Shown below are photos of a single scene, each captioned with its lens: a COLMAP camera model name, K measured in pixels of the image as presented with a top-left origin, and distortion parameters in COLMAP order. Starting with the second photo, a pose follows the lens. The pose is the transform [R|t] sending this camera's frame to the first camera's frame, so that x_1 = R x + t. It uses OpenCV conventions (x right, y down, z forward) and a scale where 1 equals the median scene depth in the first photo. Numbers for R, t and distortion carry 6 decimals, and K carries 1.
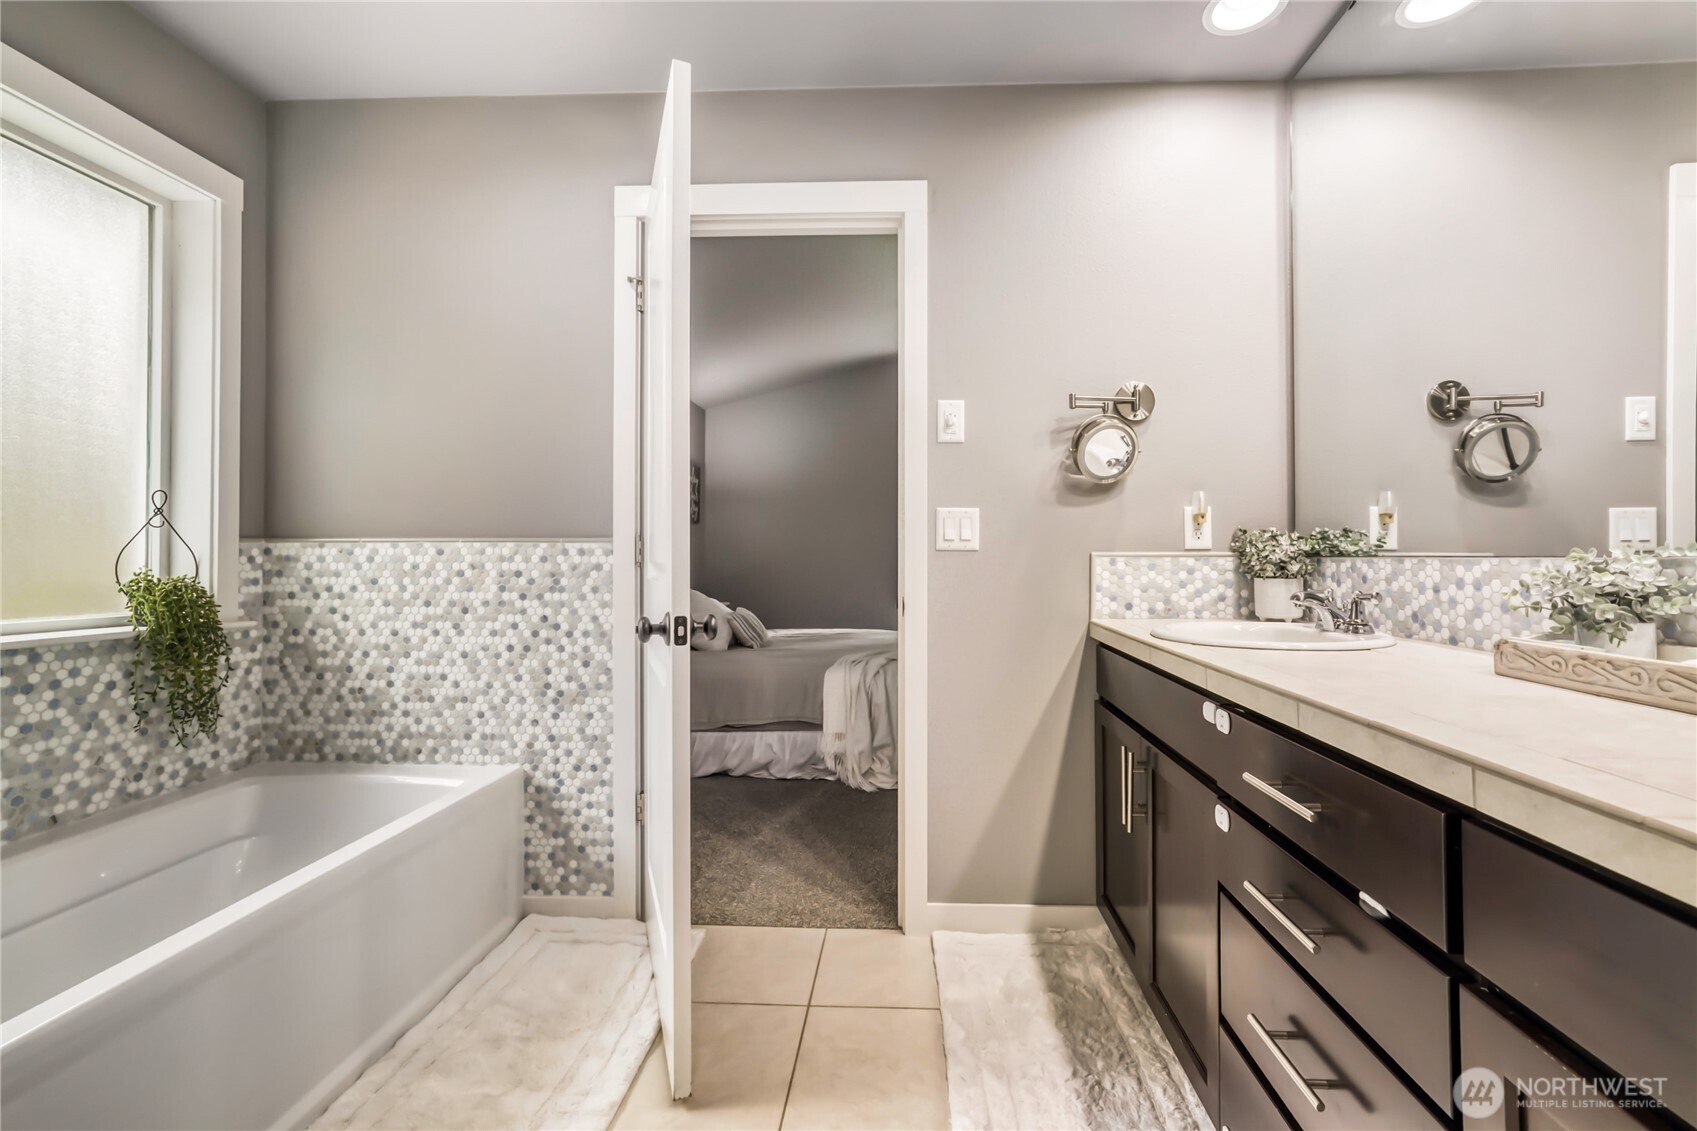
lens RADIAL K [[731.5, 0, 855.9], [0, 731.5, 569.3], [0, 0, 1]] dist [-0.026928, -0.000115]
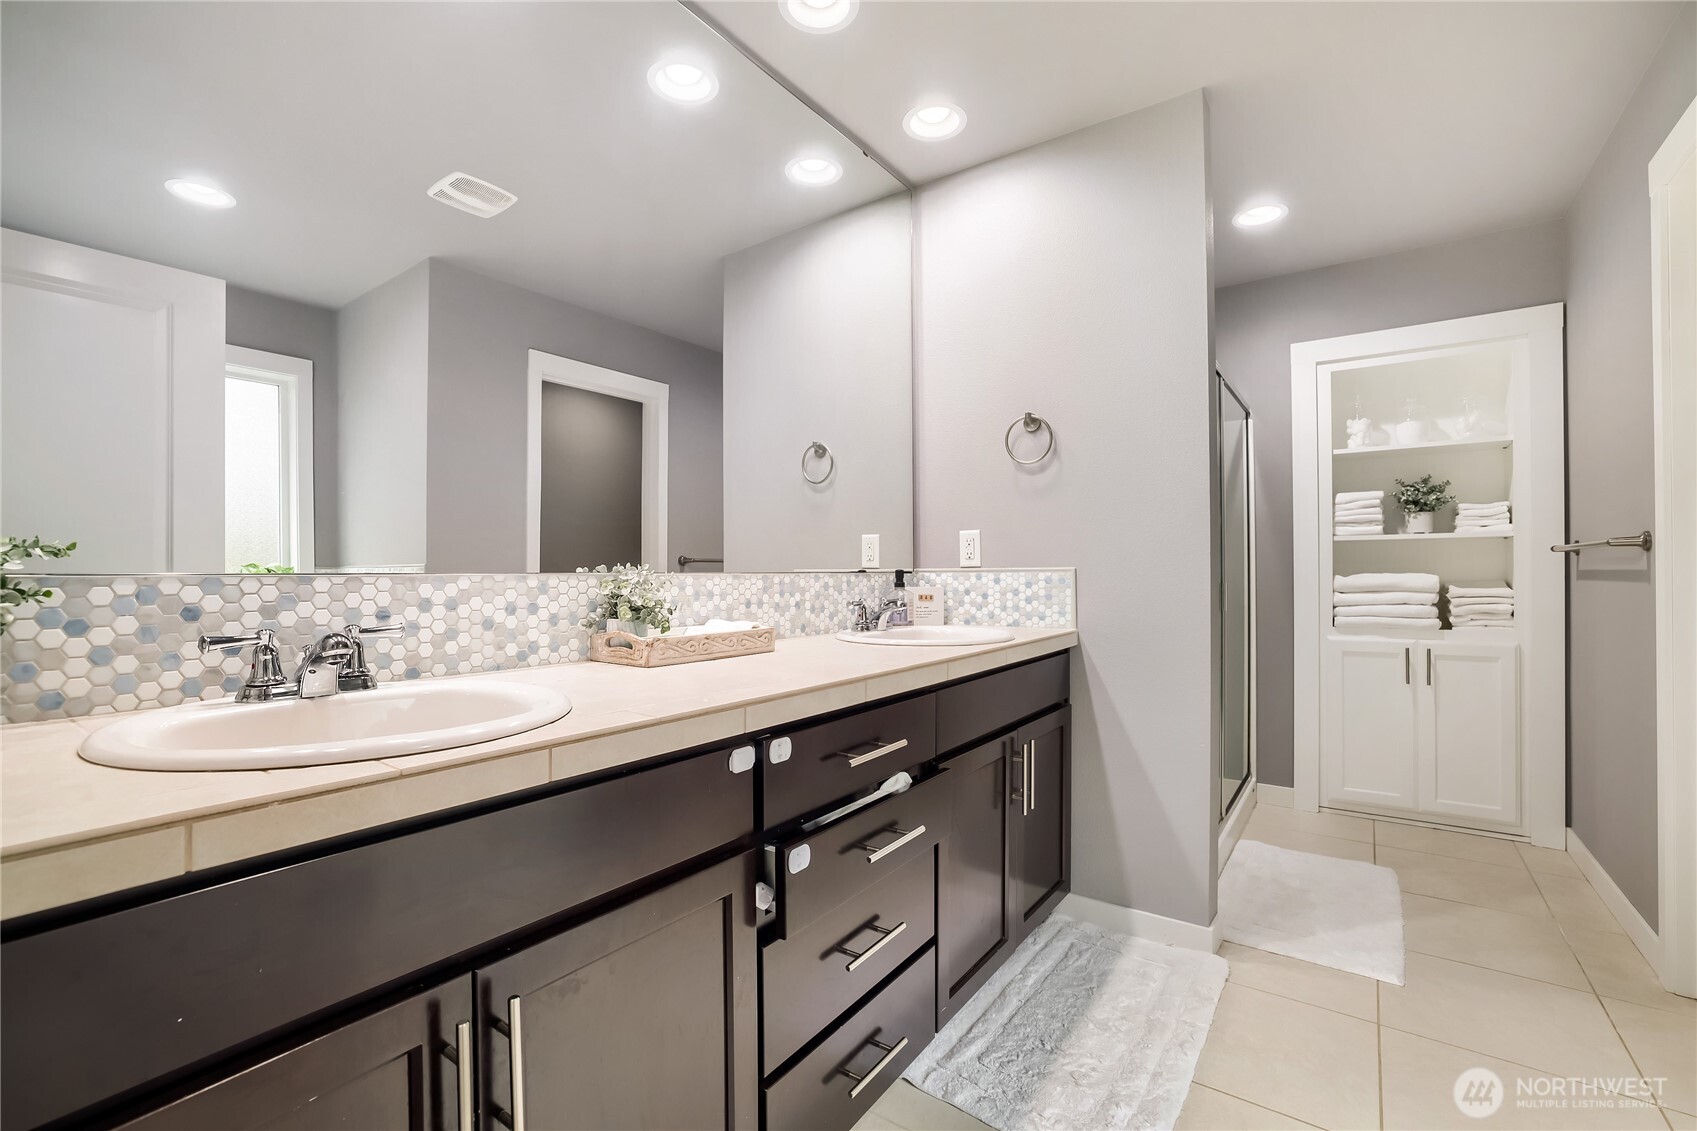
lens RADIAL K [[731.5, 0, 855.9], [0, 731.5, 569.3], [0, 0, 1]] dist [-0.026928, -0.000115]
pose [[-0.852684, 0.007291, 0.522377, -0.058169], [0.014203, 0.999857, 0.009228, -0.023903], [-0.522235, 0.015287, -0.852665, 1.481914]]
